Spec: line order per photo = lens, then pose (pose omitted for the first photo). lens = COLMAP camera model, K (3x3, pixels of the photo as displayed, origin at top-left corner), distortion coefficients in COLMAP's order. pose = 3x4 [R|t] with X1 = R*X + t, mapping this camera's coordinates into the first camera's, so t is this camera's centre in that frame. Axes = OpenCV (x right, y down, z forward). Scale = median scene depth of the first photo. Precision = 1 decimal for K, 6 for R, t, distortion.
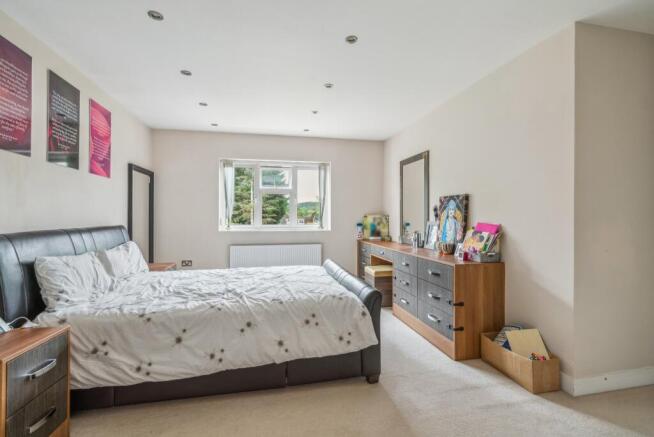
lens RADIAL K [[306.8, 0, 327.0], [0, 306.8, 218.5], [0, 0, 1]] dist [-0.001330, -0.000028]
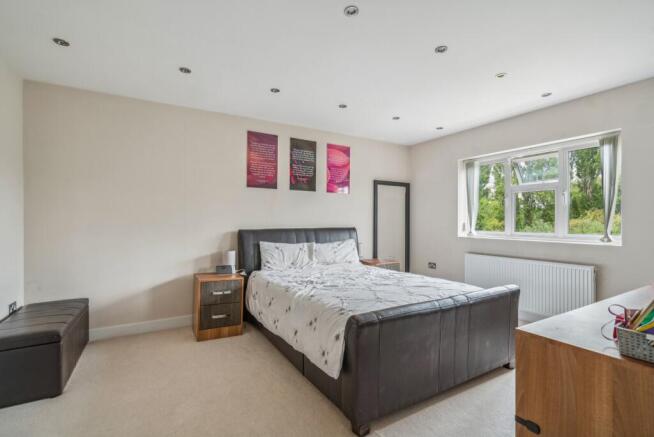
lens RADIAL K [[304.4, 0, 327.0], [0, 304.4, 218.5], [0, 0, 1]] dist [-0.001107, -0.000054]
pose [[0.324113, -0.002531, -0.946015, 0.500834], [-0.010731, 0.999922, -0.006352, -0.006031], [0.945958, 0.012211, 0.324060, 0.385301]]
